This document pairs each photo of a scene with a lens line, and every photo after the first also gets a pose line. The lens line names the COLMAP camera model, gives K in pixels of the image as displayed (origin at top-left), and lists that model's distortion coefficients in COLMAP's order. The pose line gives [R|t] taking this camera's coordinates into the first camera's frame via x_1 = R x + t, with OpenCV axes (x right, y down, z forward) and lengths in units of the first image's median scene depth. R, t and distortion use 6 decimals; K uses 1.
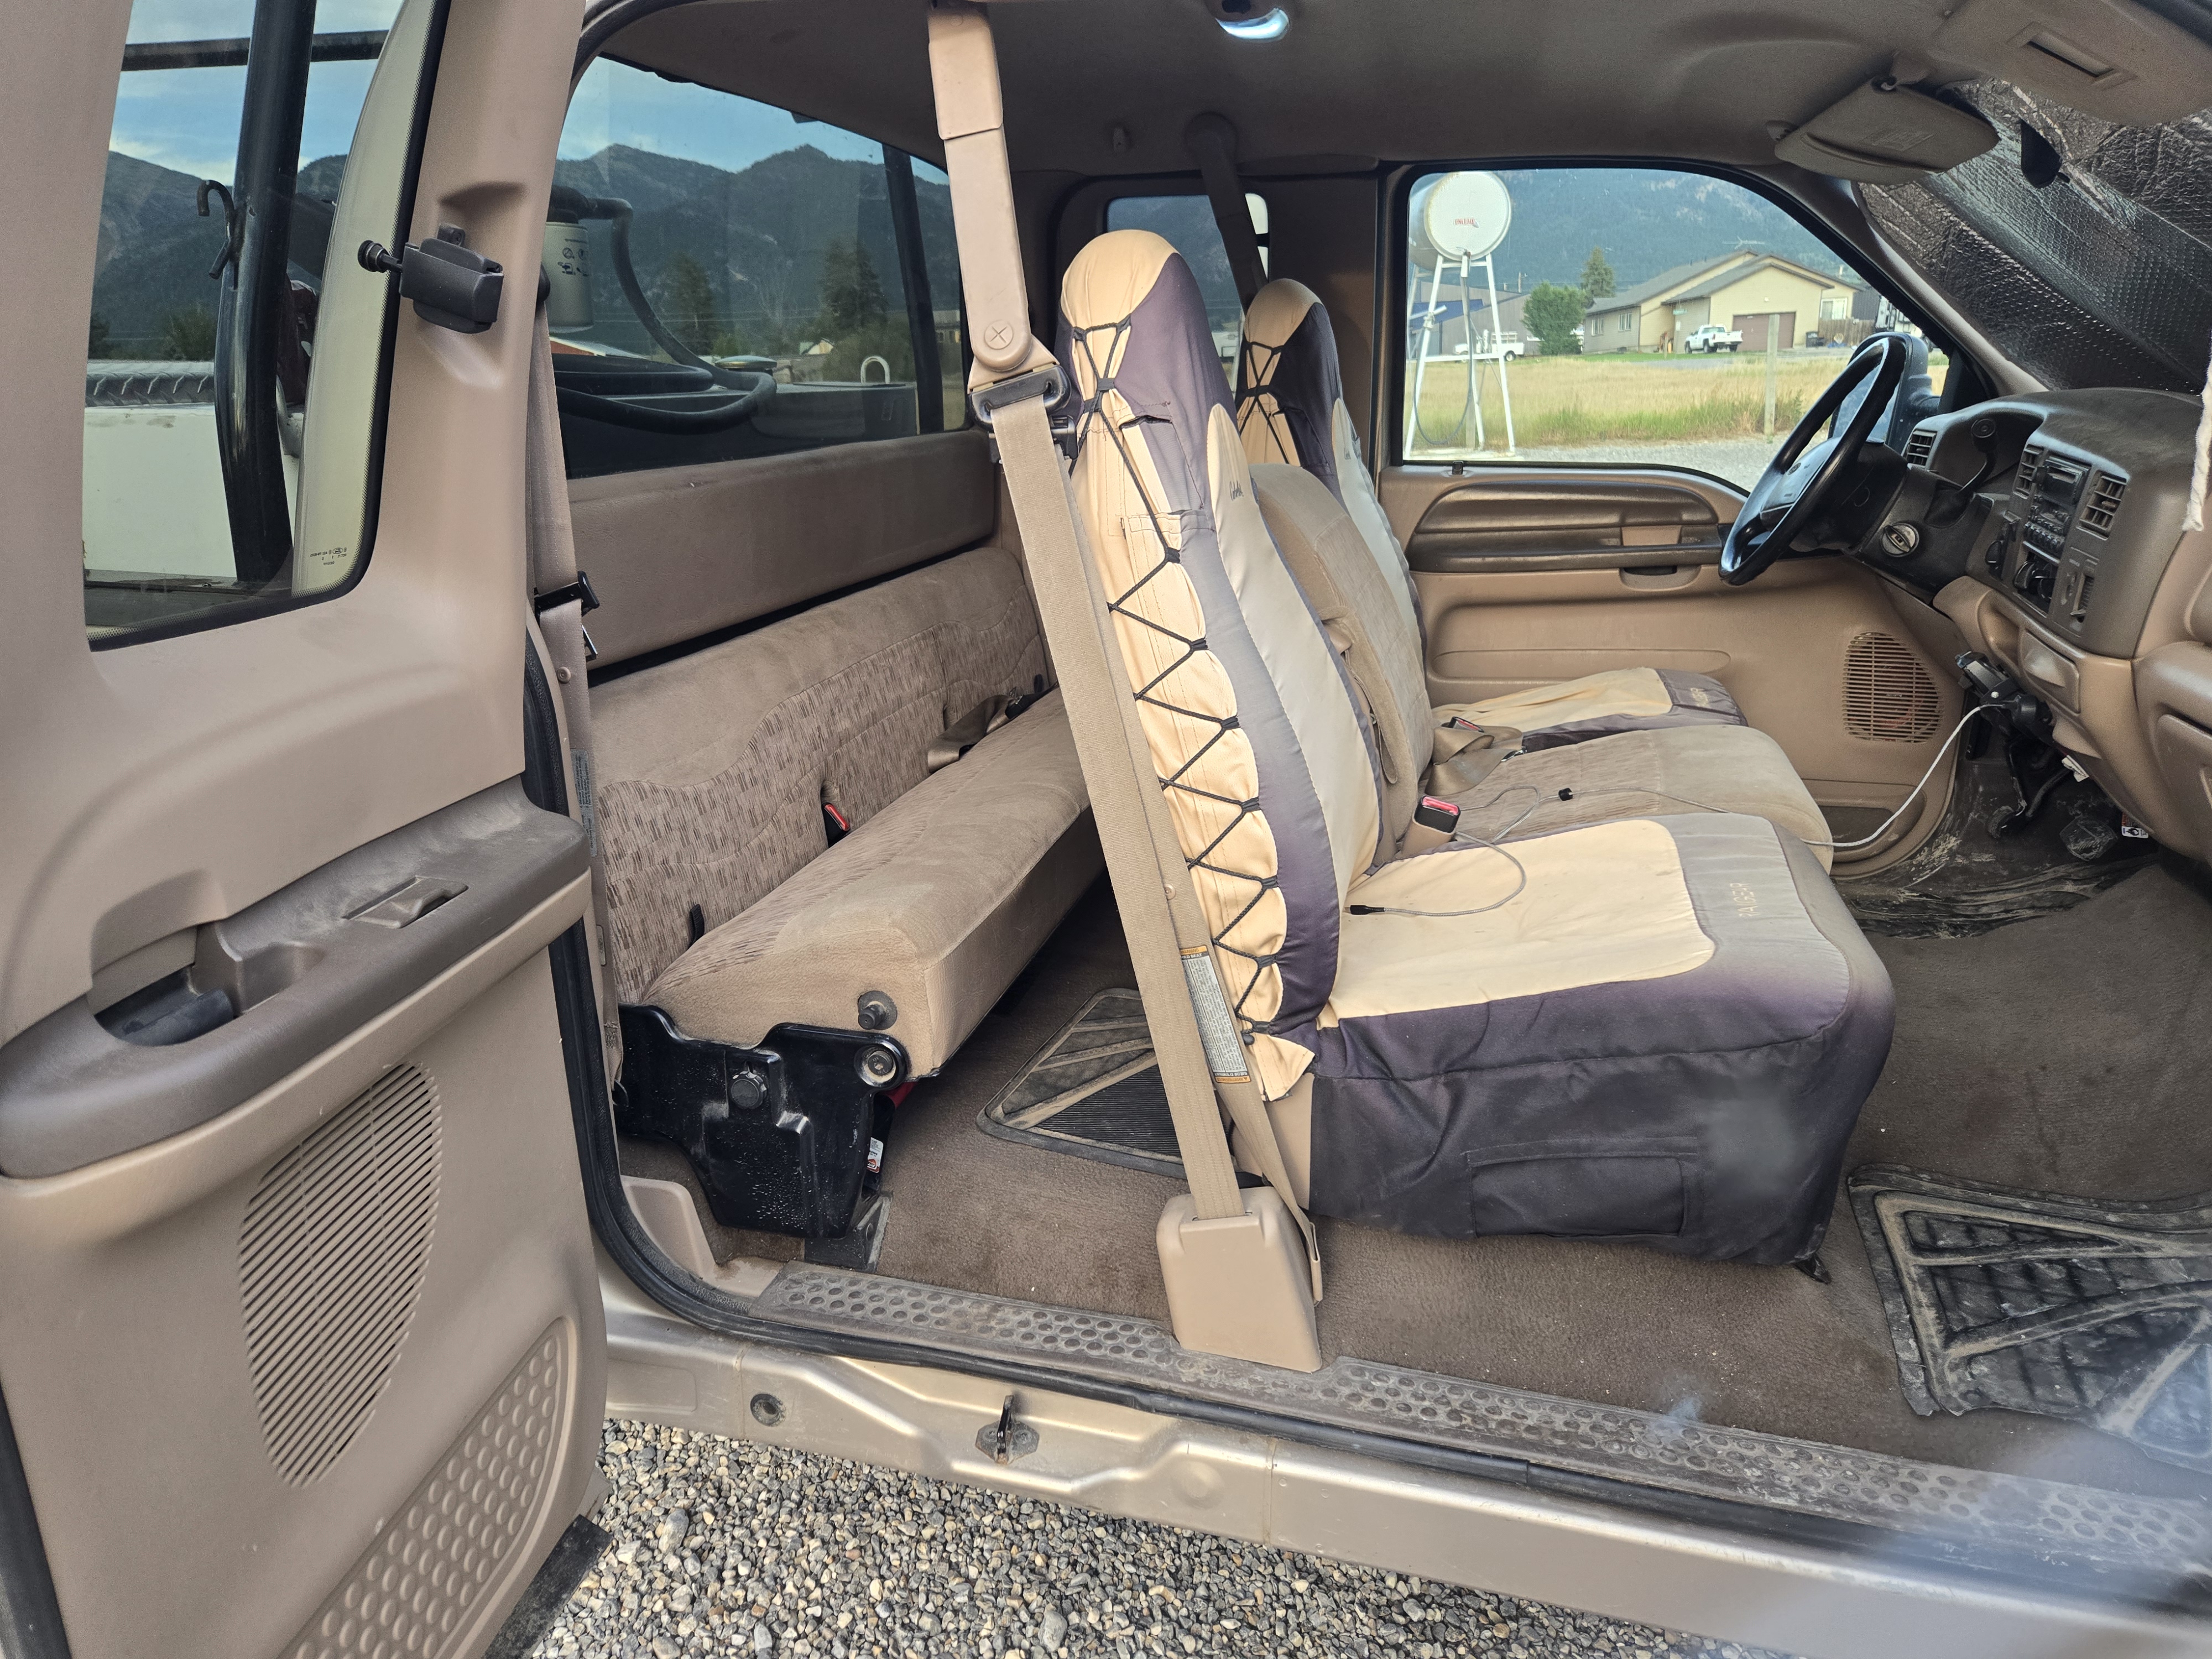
lens RADIAL K [[1651.1, 0, 1106.0], [0, 1651.1, 829.5], [0, 0, 1]] dist [0.137696, -0.131847]
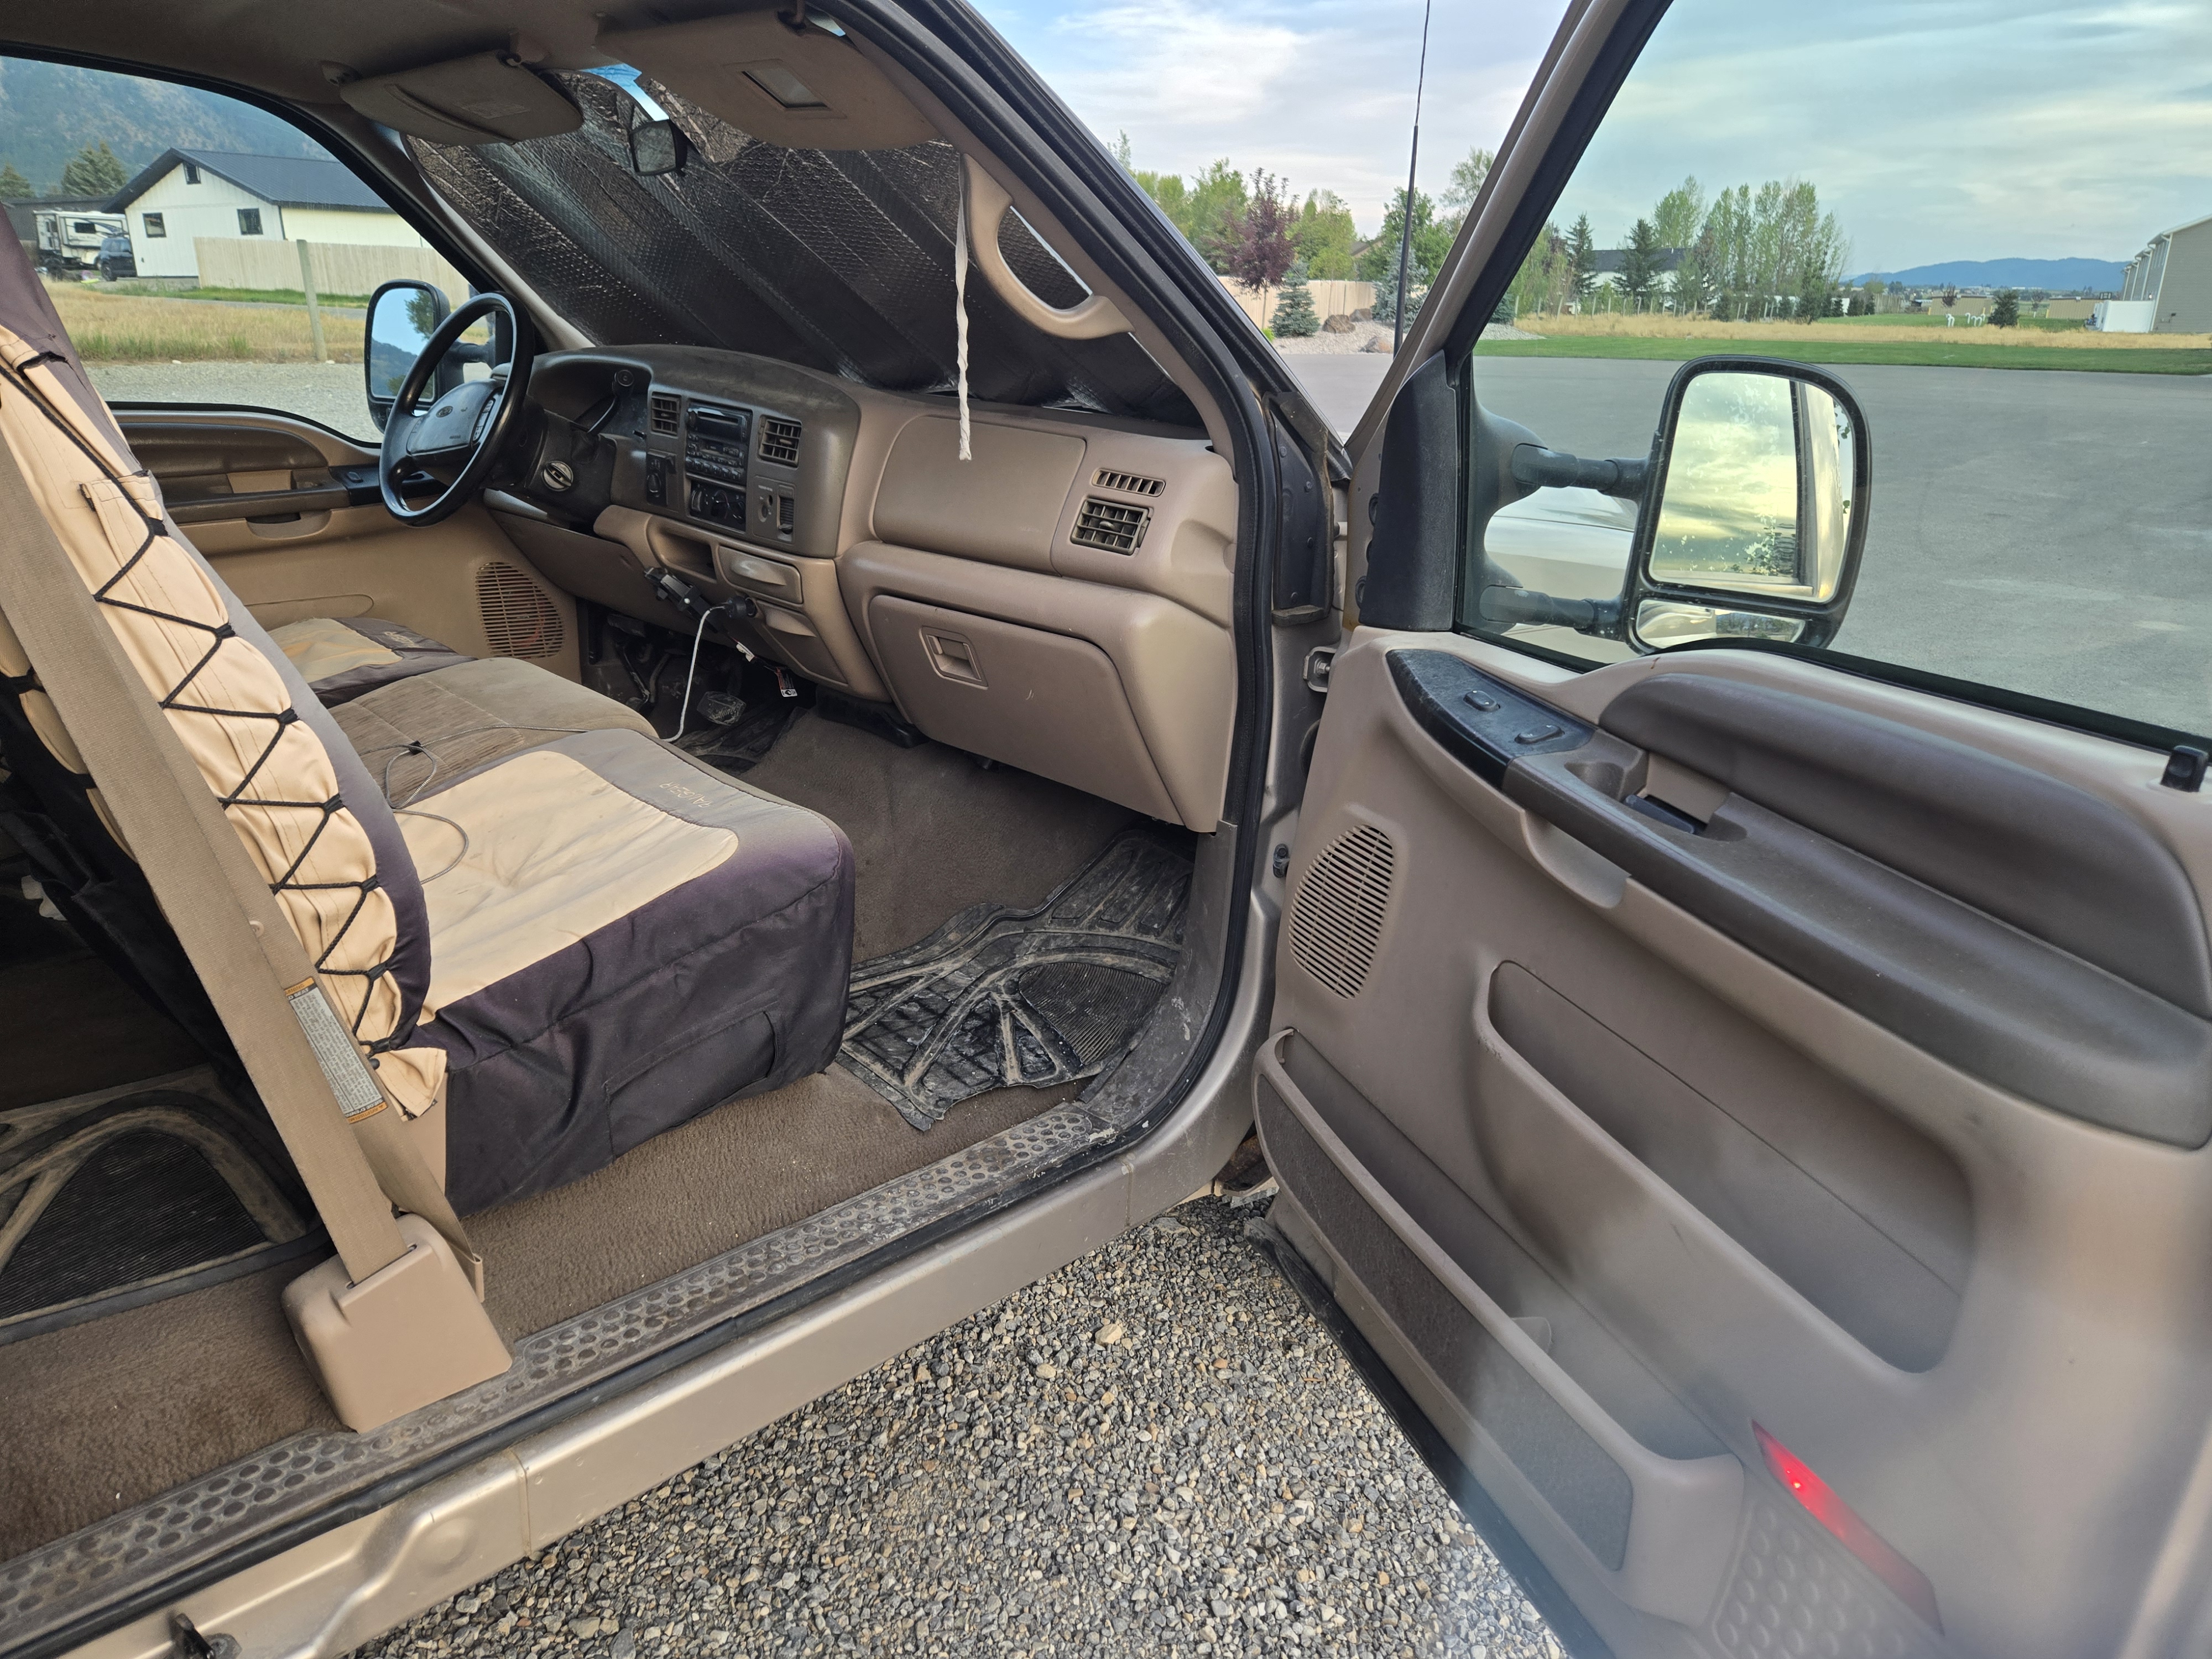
lens RADIAL K [[1668.8, 0, 1106.0], [0, 1668.8, 829.5], [0, 0, 1]] dist [0.130178, -0.075559]
pose [[0.448806, -0.236264, 0.861831, -0.499446], [0.205322, 0.965879, 0.157865, -0.059202], [-0.869722, 0.106102, 0.482003, 0.201039]]
